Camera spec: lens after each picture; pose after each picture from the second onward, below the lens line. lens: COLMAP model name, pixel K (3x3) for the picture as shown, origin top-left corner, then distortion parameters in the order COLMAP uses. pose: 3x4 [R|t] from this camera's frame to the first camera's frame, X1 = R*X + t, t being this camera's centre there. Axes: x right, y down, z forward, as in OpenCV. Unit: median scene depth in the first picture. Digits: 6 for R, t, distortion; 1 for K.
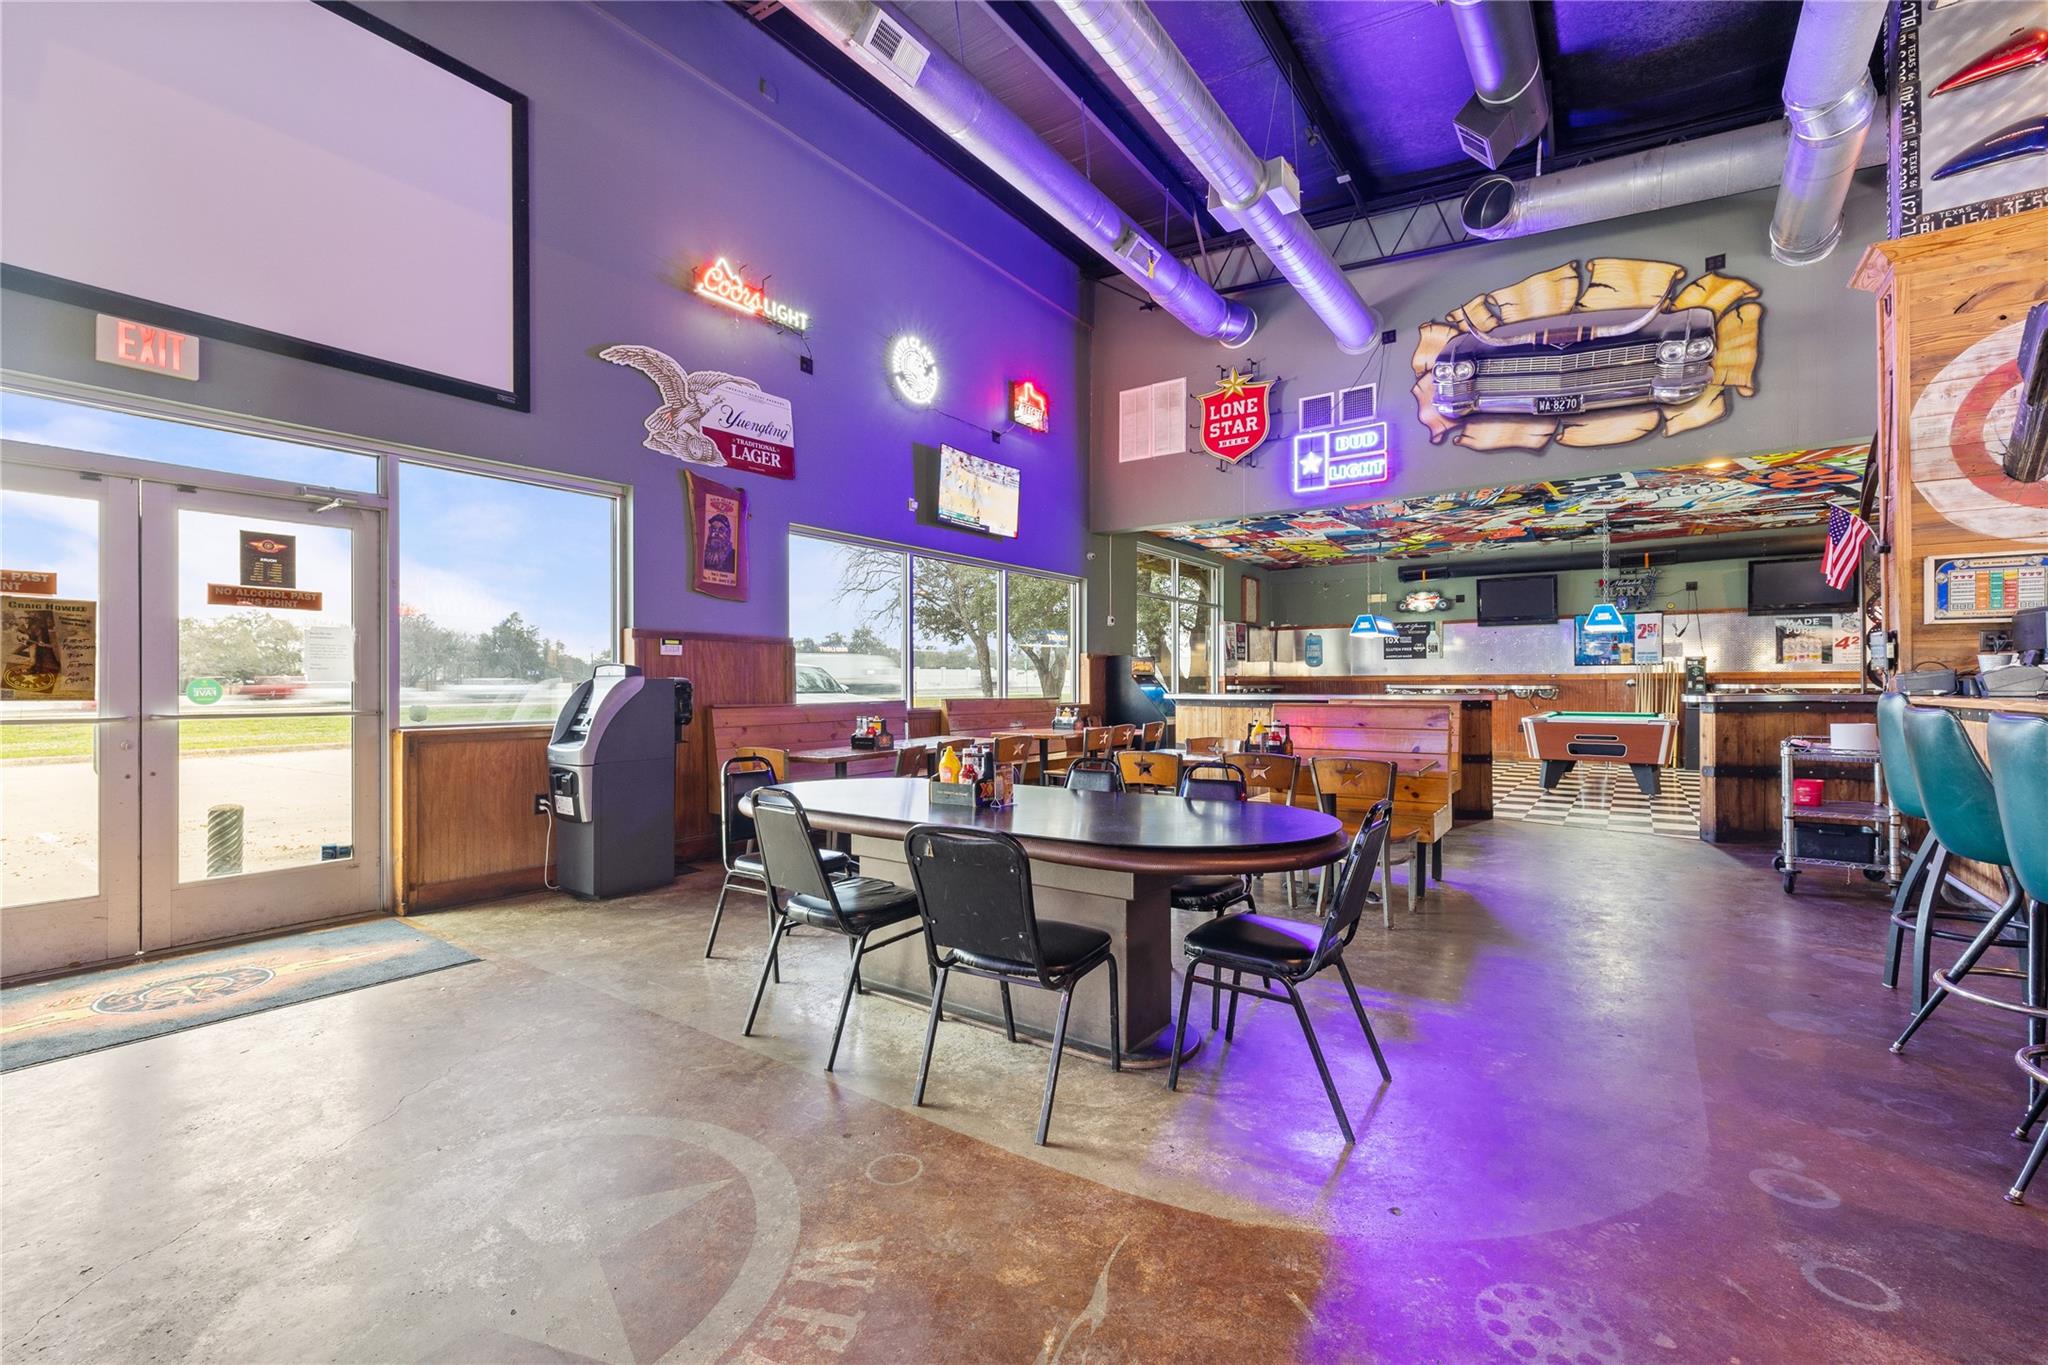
lens RADIAL K [[865.8, 0, 1017.9], [0, 865.8, 680.3], [0, 0, 1]] dist [0.000680, 0.000155]
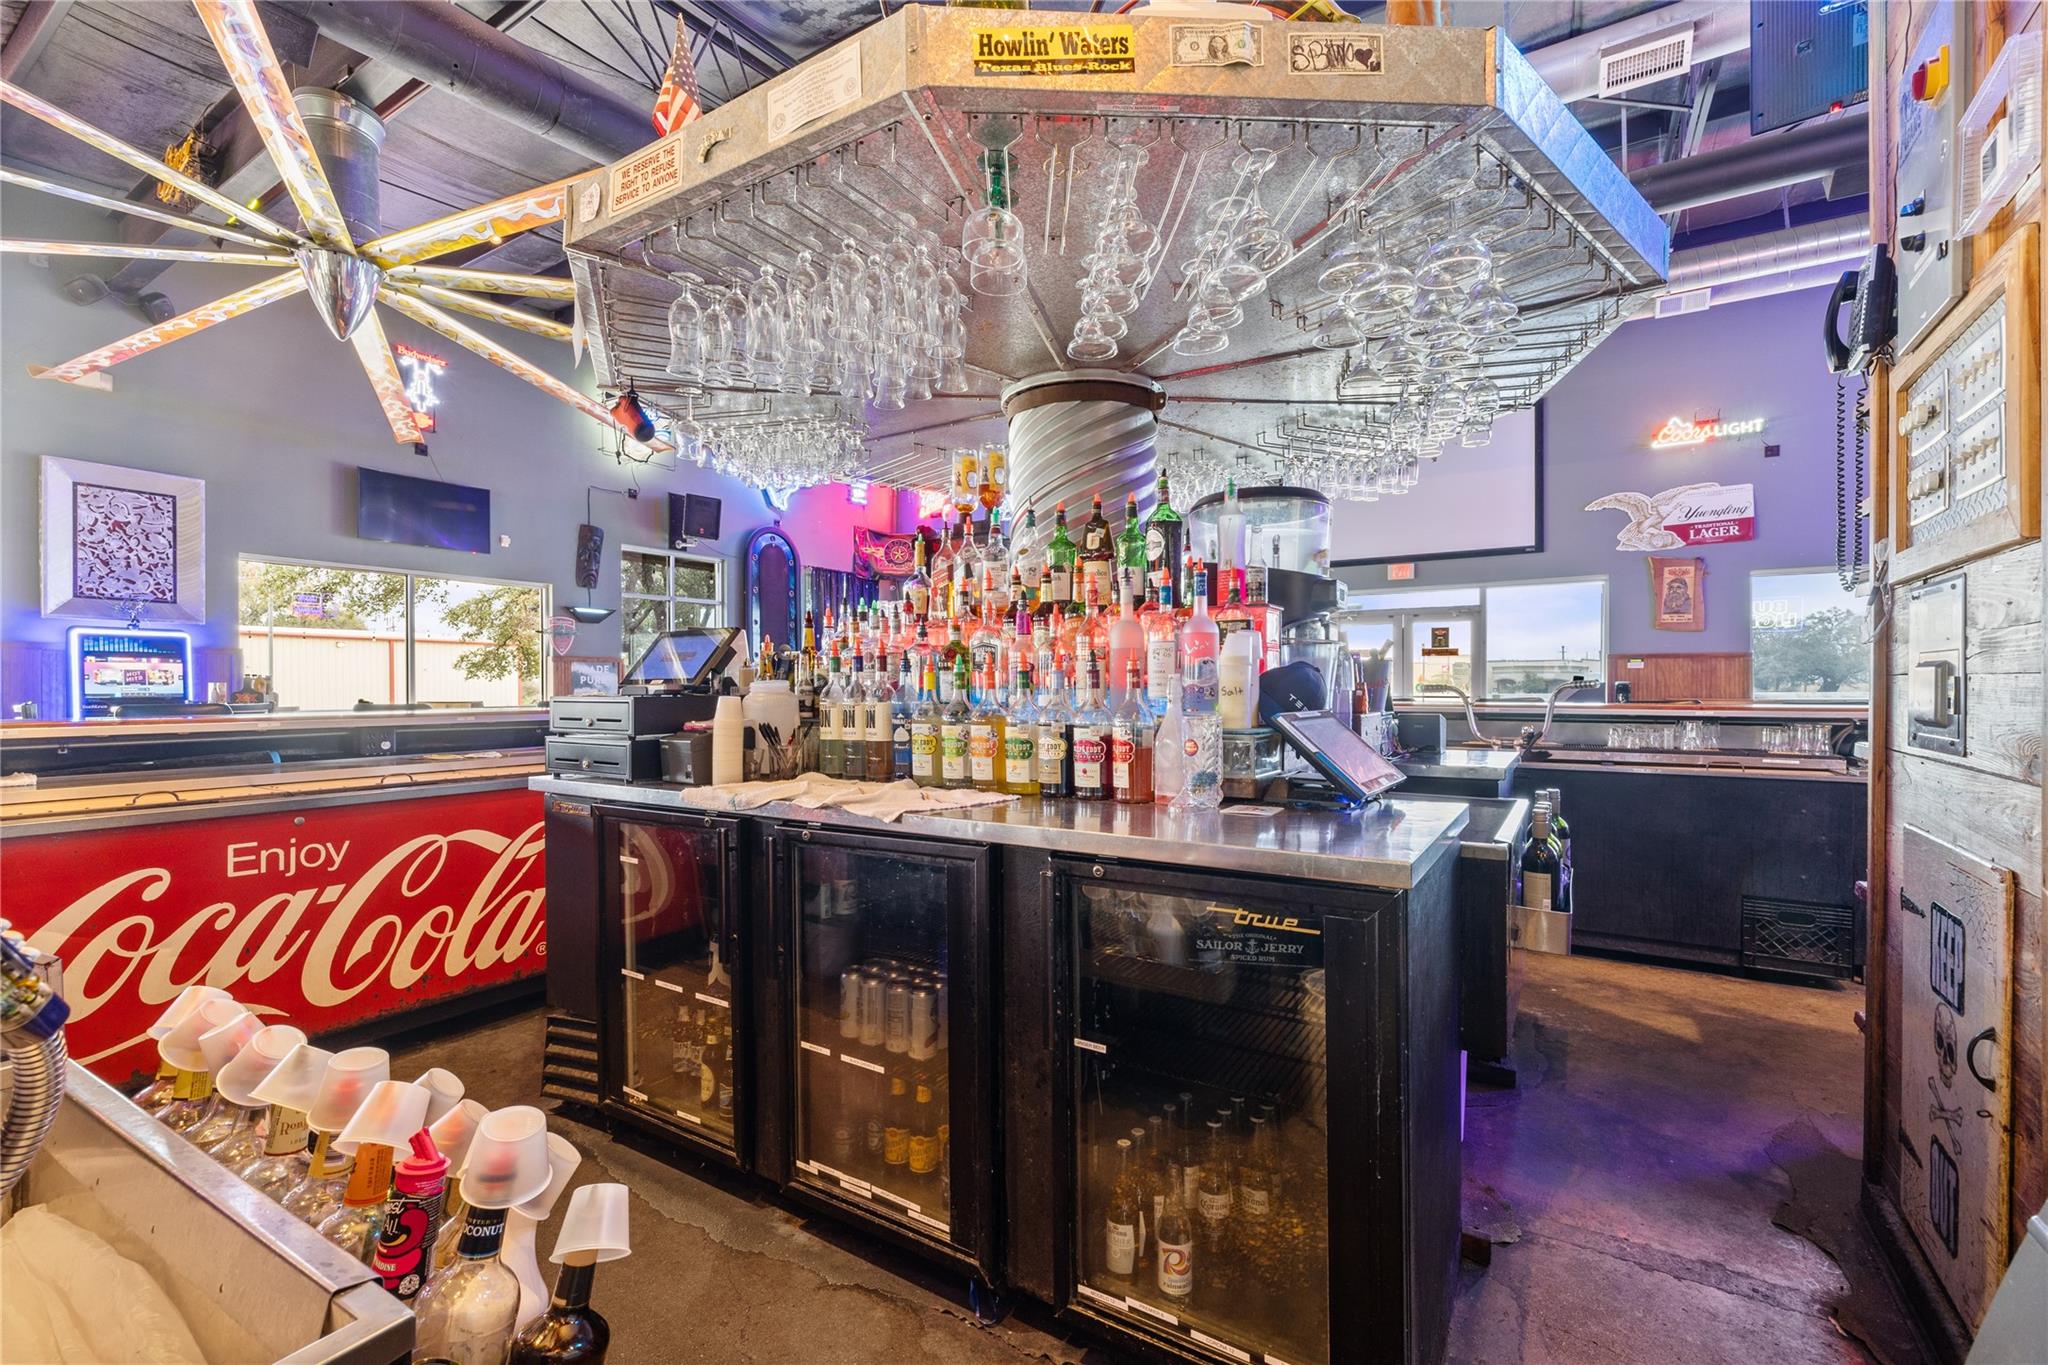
lens RADIAL K [[865.8, 0, 1027.3], [0, 865.8, 693.9], [0, 0, 1]] dist [0.000680, 0.000155]
pose [[0.066217, 0.012561, -0.997726, 1.037017], [0.005432, 0.999901, 0.012949, -0.005666], [0.997790, -0.006277, 0.066143, -0.261833]]
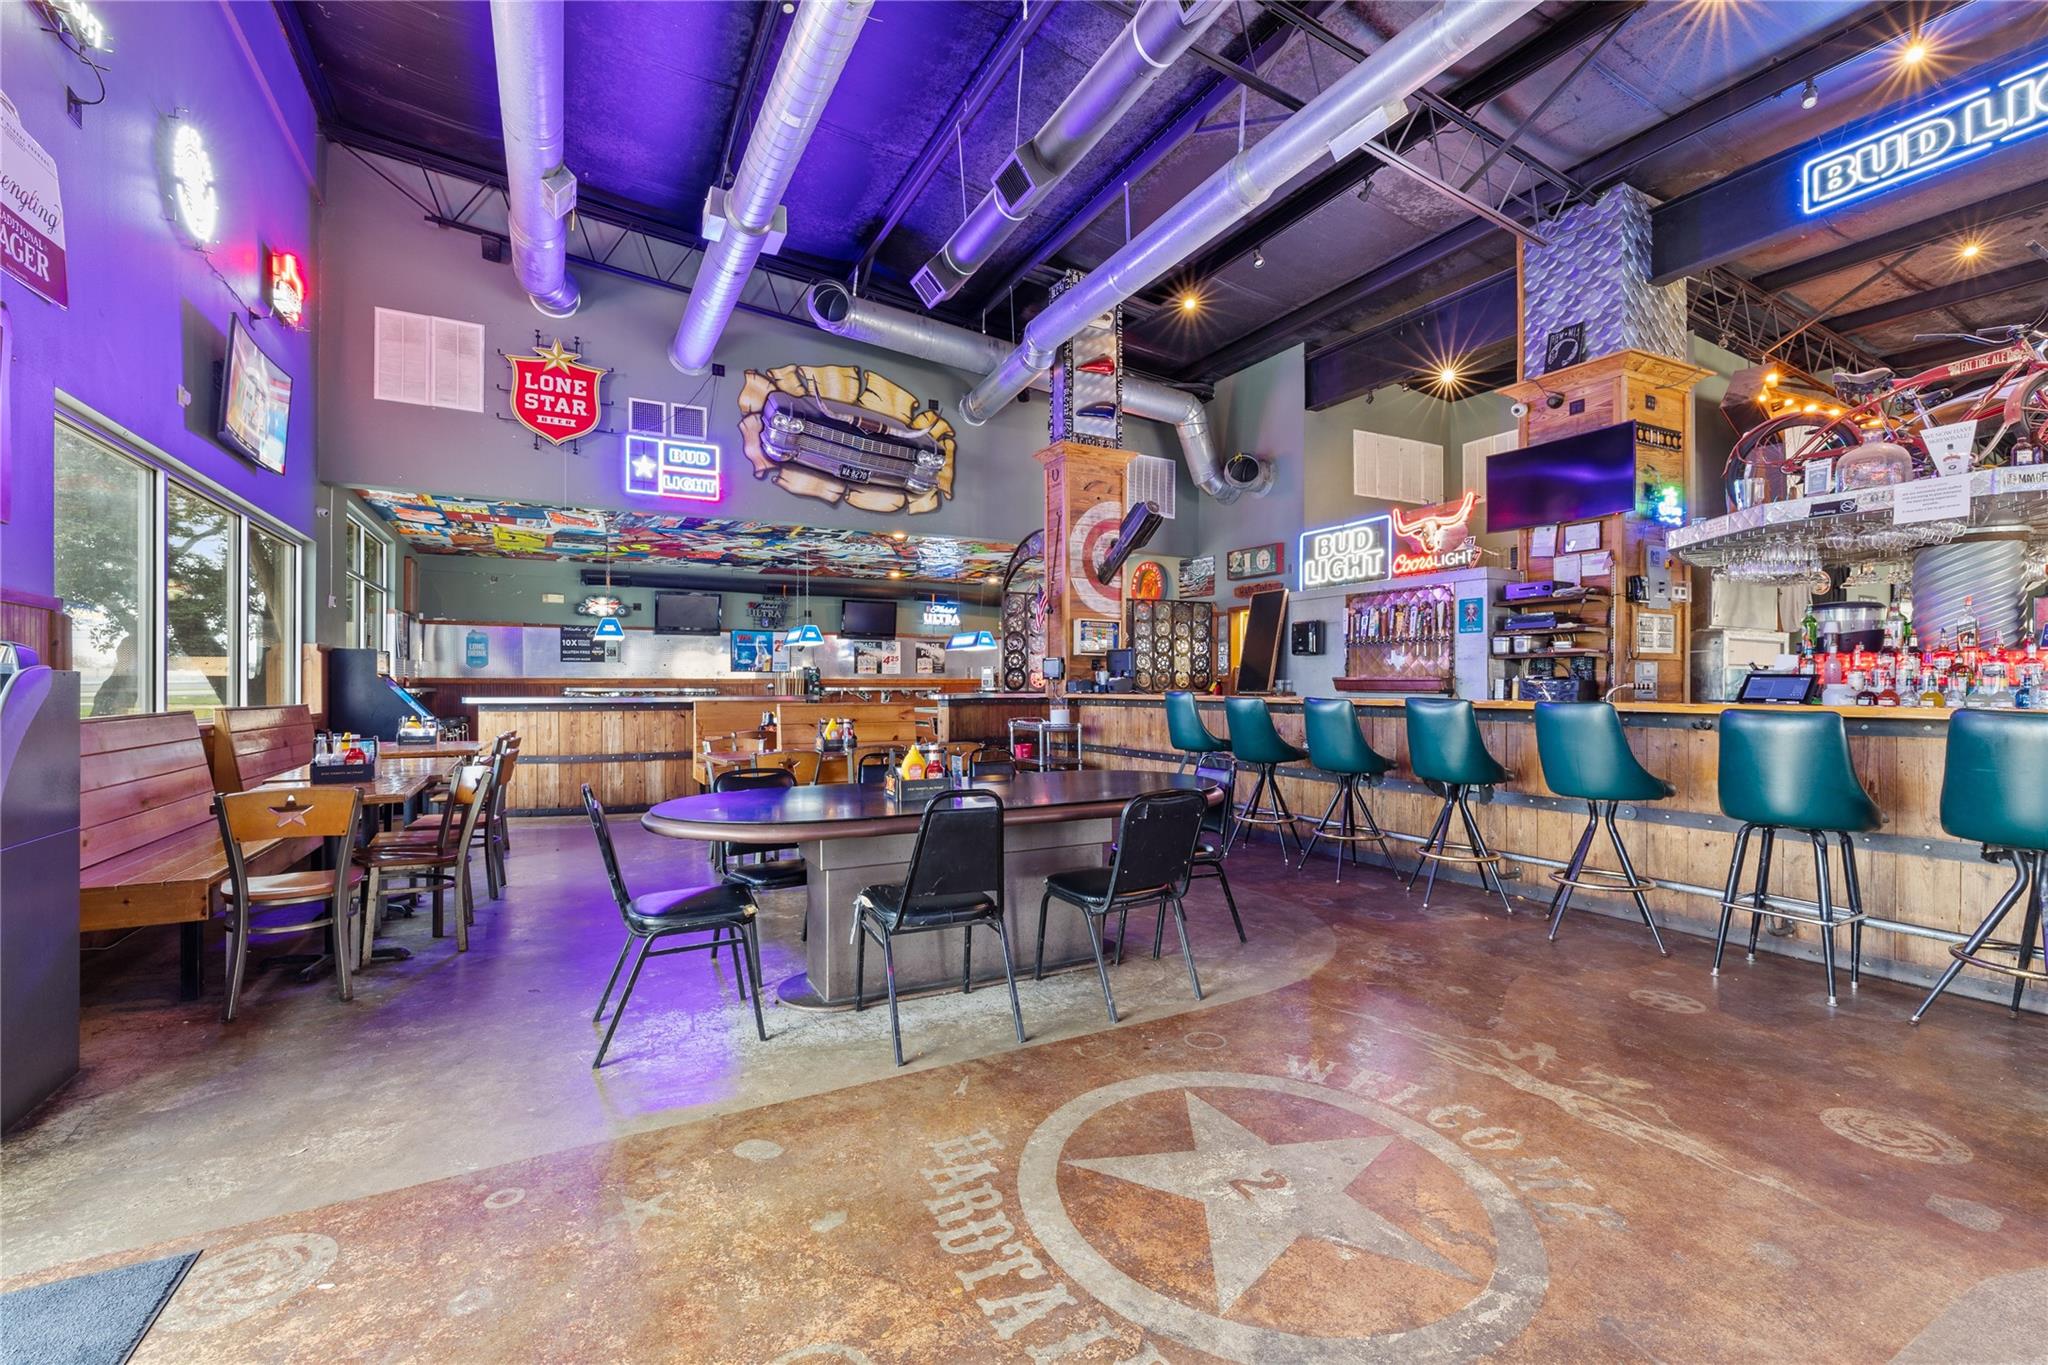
lens RADIAL K [[865.8, 0, 1023.9], [0, 865.8, 683.9], [0, 0, 1]] dist [0.000680, 0.000155]
pose [[0.437723, 0.005317, 0.899094, -0.471102], [-0.005174, 0.999981, -0.003394, 0.003036], [-0.899095, -0.003167, 0.437742, 0.208616]]
